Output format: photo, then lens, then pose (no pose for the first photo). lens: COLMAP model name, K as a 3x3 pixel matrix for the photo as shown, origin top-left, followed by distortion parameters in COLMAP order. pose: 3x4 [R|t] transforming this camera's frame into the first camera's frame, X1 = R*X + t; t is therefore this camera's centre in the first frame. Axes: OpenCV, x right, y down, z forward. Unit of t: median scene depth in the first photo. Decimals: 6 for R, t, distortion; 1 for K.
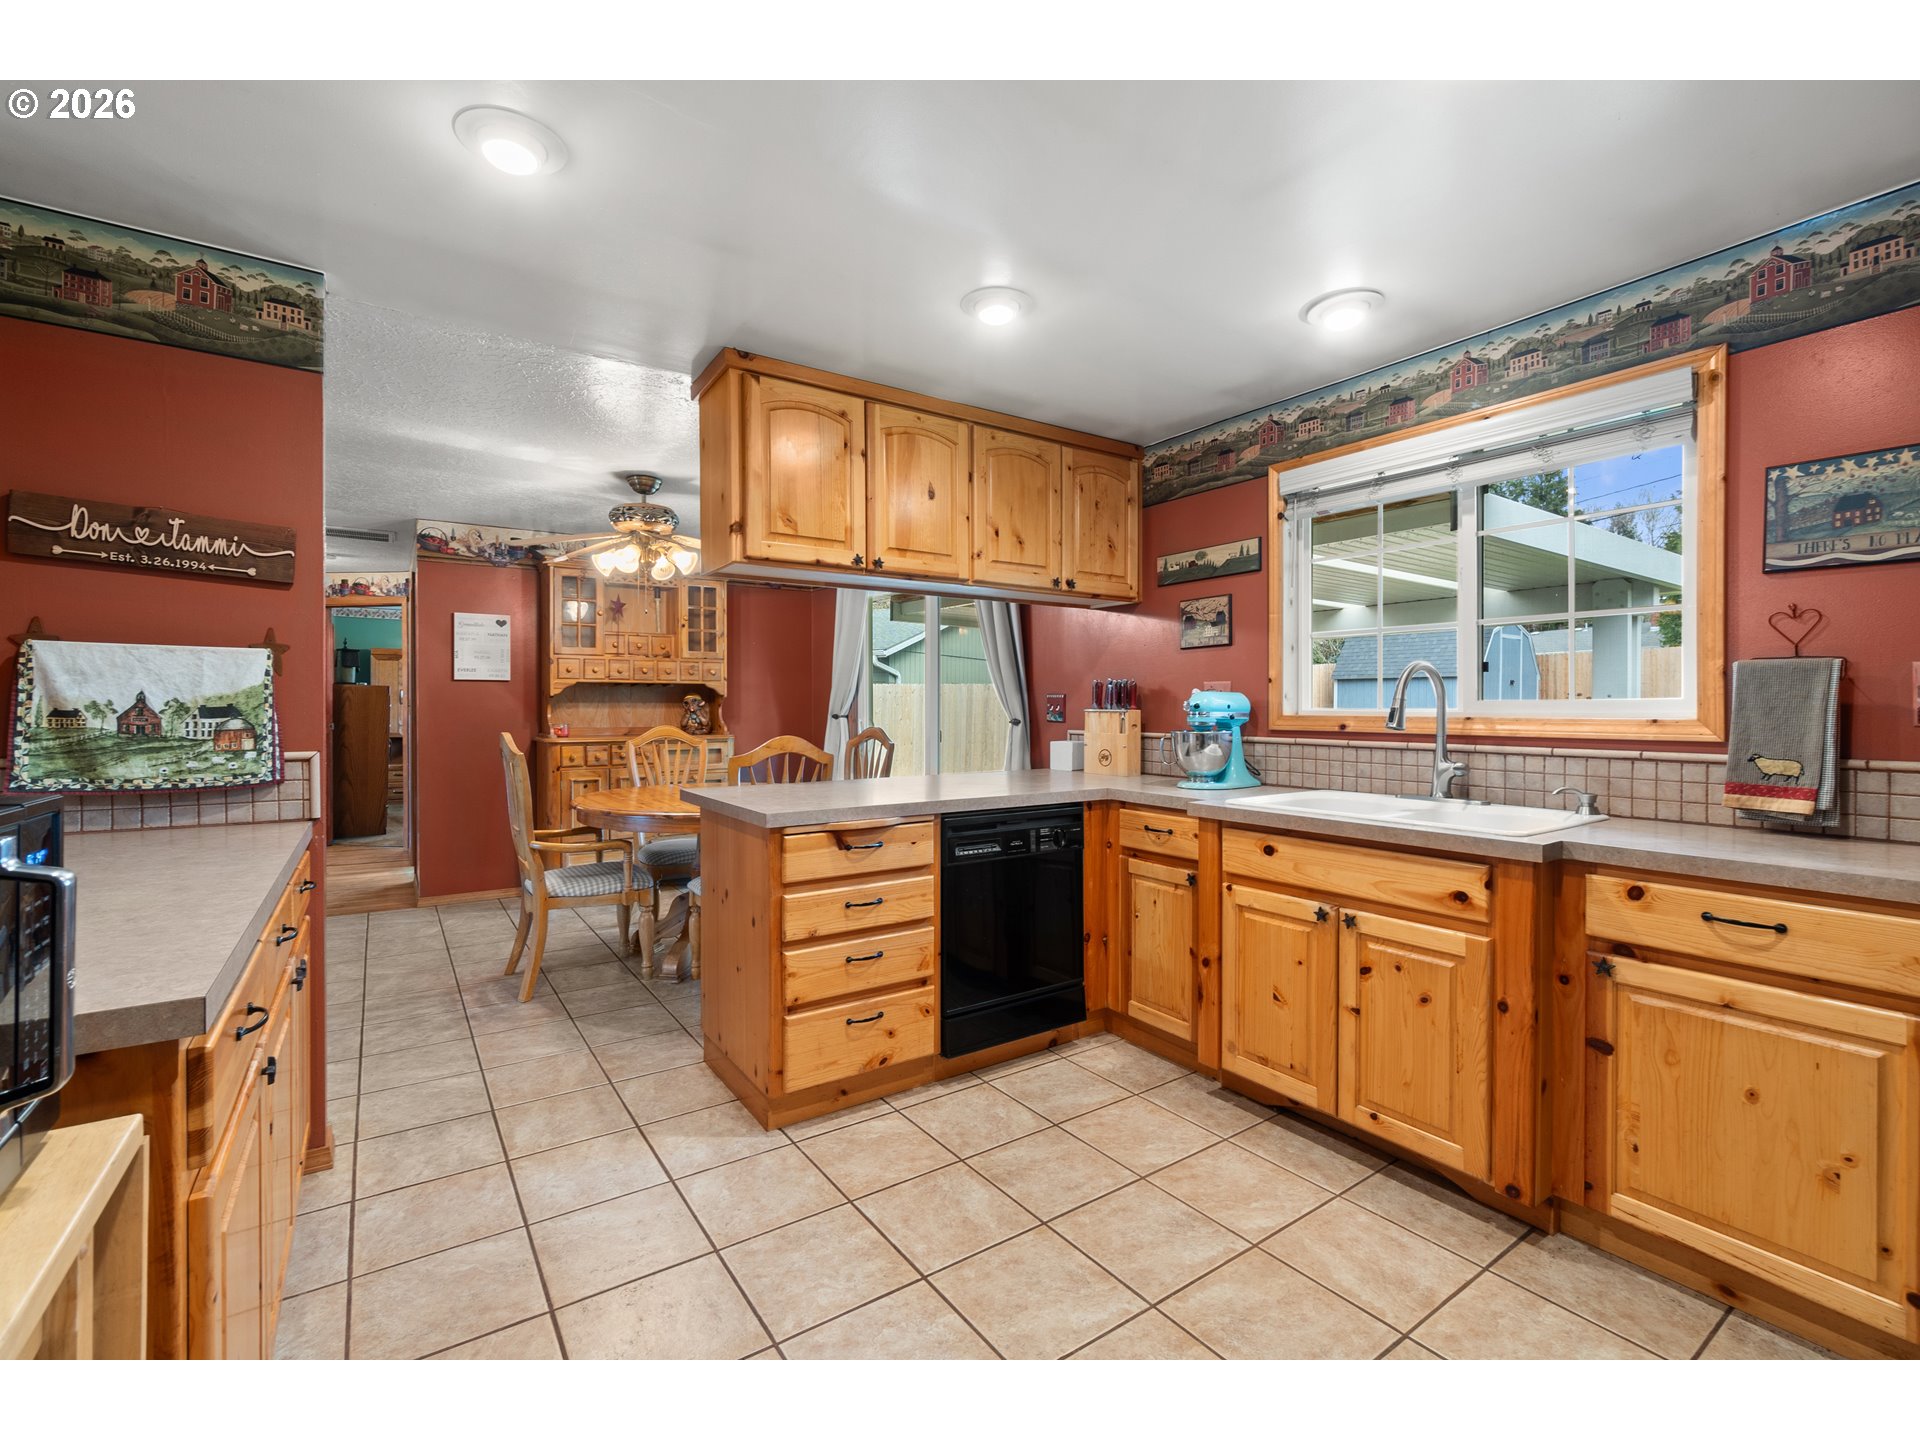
lens RADIAL K [[846.0, 0, 951.4], [0, 846.0, 709.0], [0, 0, 1]] dist [-0.002503, 0.001095]
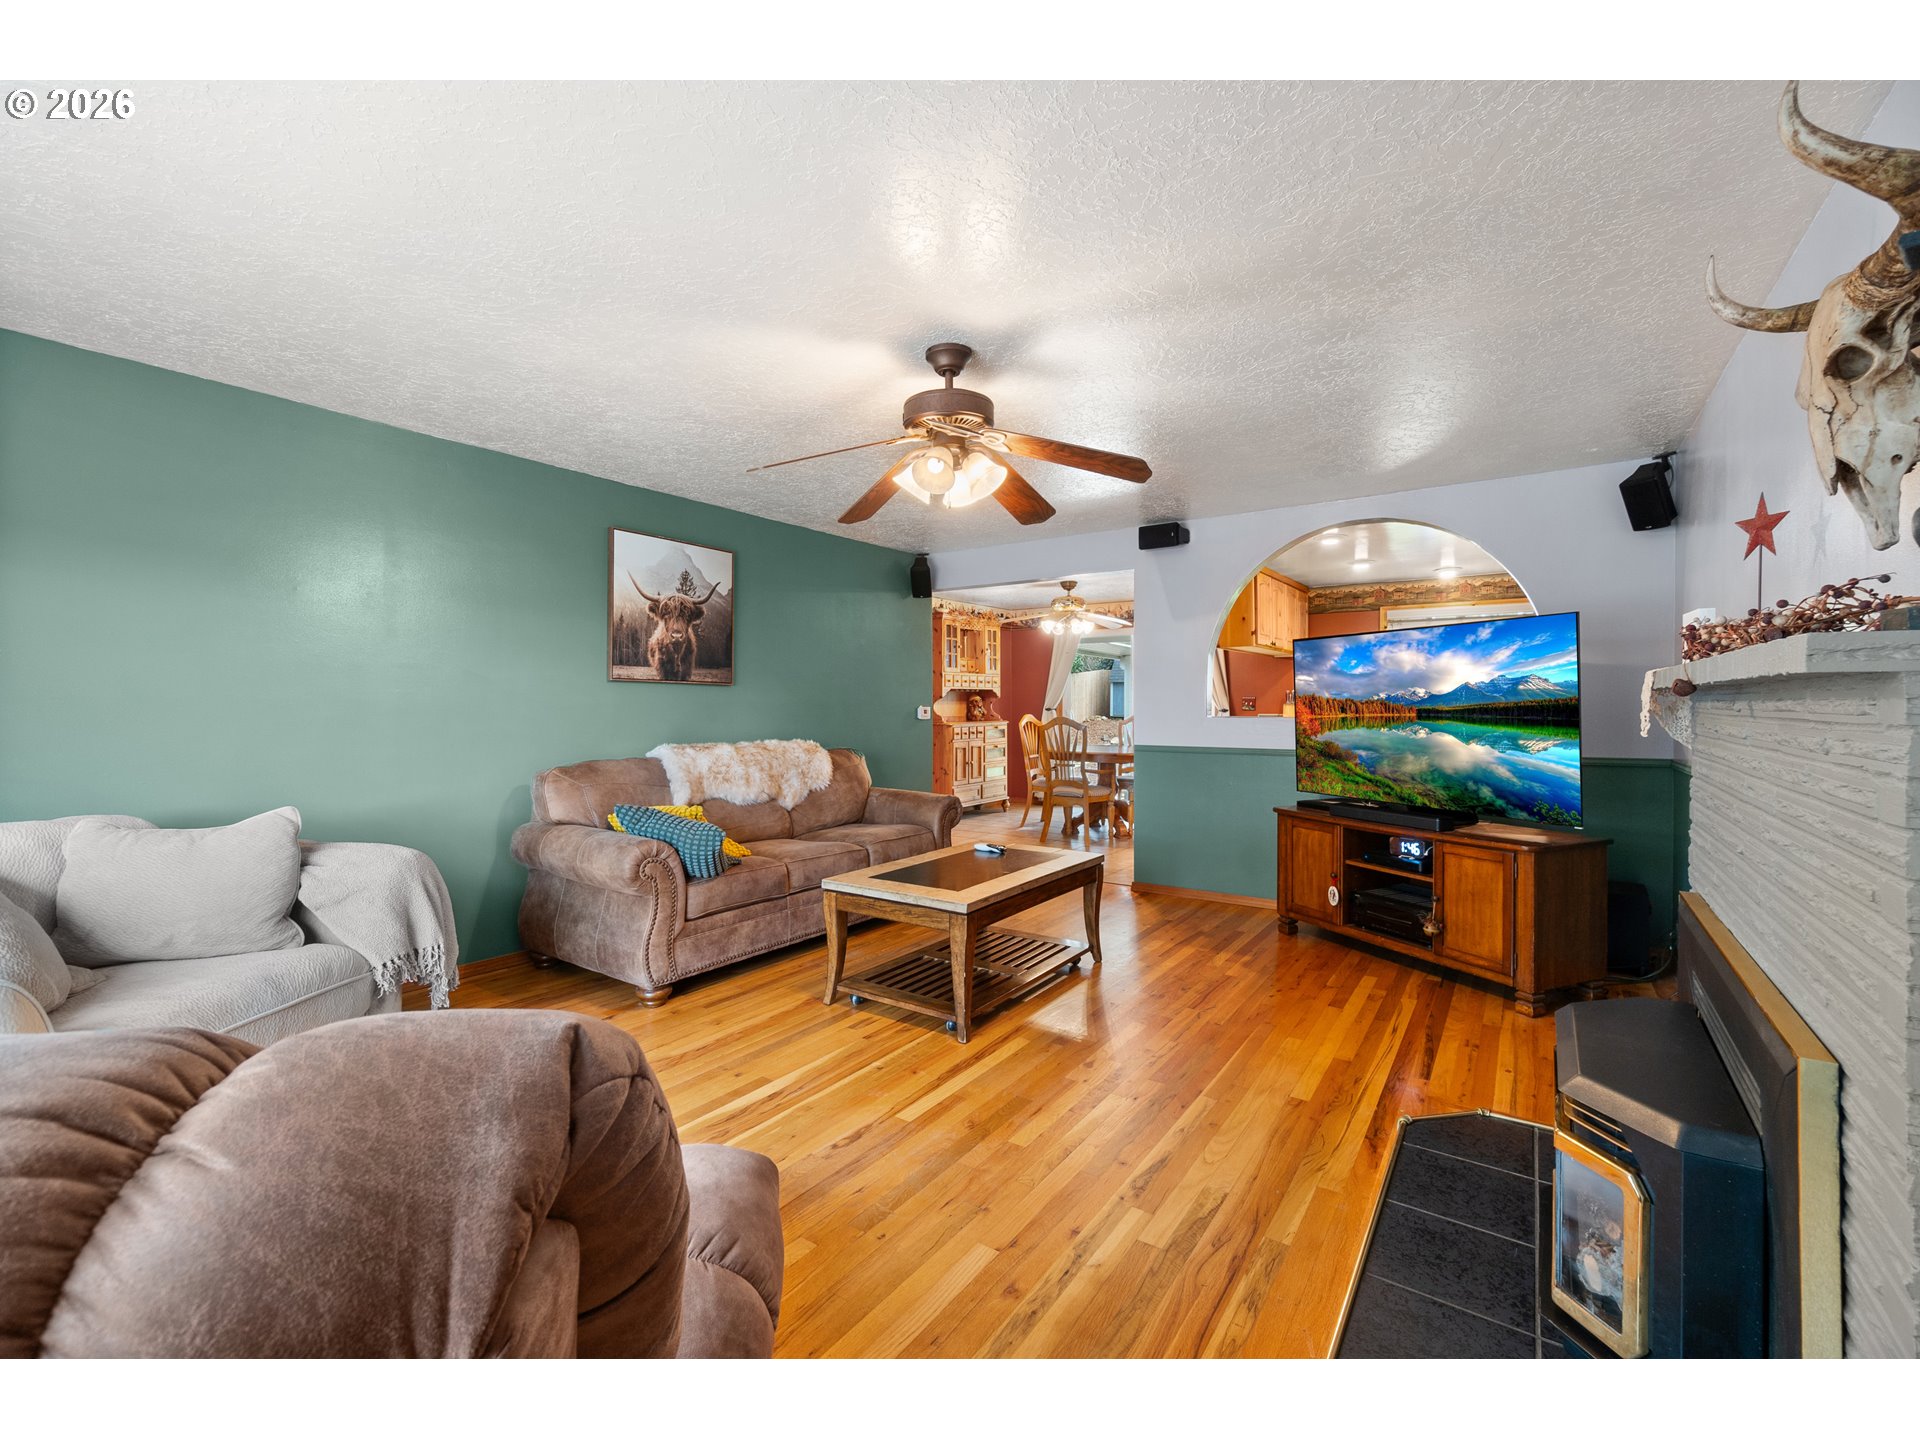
lens RADIAL K [[820.9, 0, 950.3], [0, 820.9, 758.1], [0, 0, 1]] dist [-0.018465, -0.000140]
pose [[0.935032, -0.026122, 0.353599, -1.957506], [0.003412, 0.997899, 0.064698, -0.000284], [-0.354546, -0.059289, 0.933157, -0.971339]]
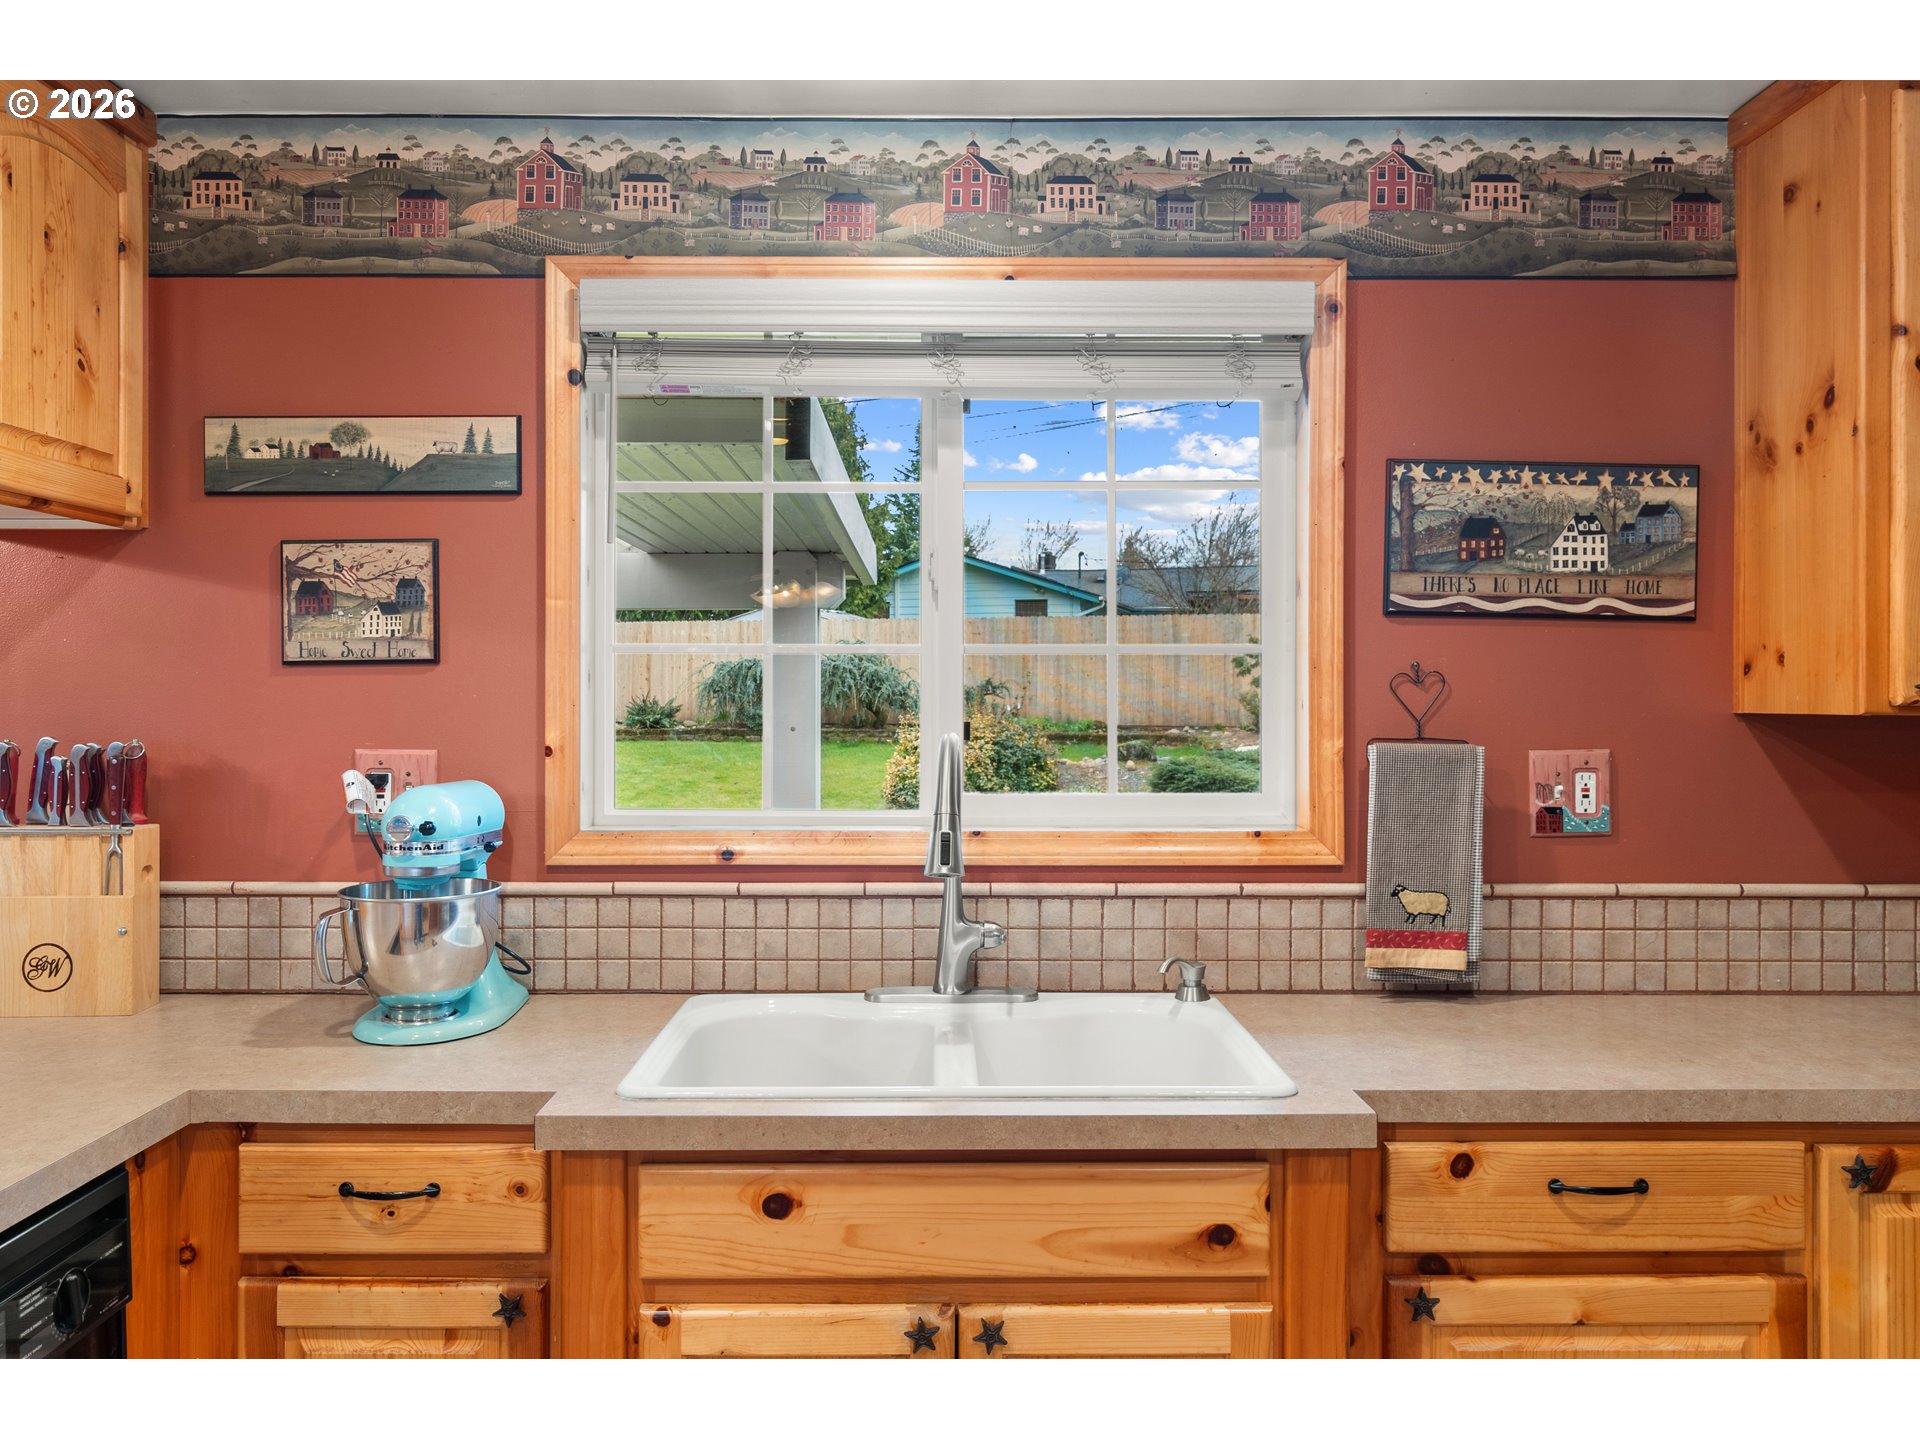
lens RADIAL K [[1444.6, 0, 952.9], [0, 1444.6, 688.3], [0, 0, 1]] dist [-0.000163, -0.001004]
pose [[0.550828, 0.001904, 0.834617, -0.147089], [0.002580, 0.999989, -0.003984, -0.072715], [-0.834615, 0.004347, 0.550816, 0.486982]]
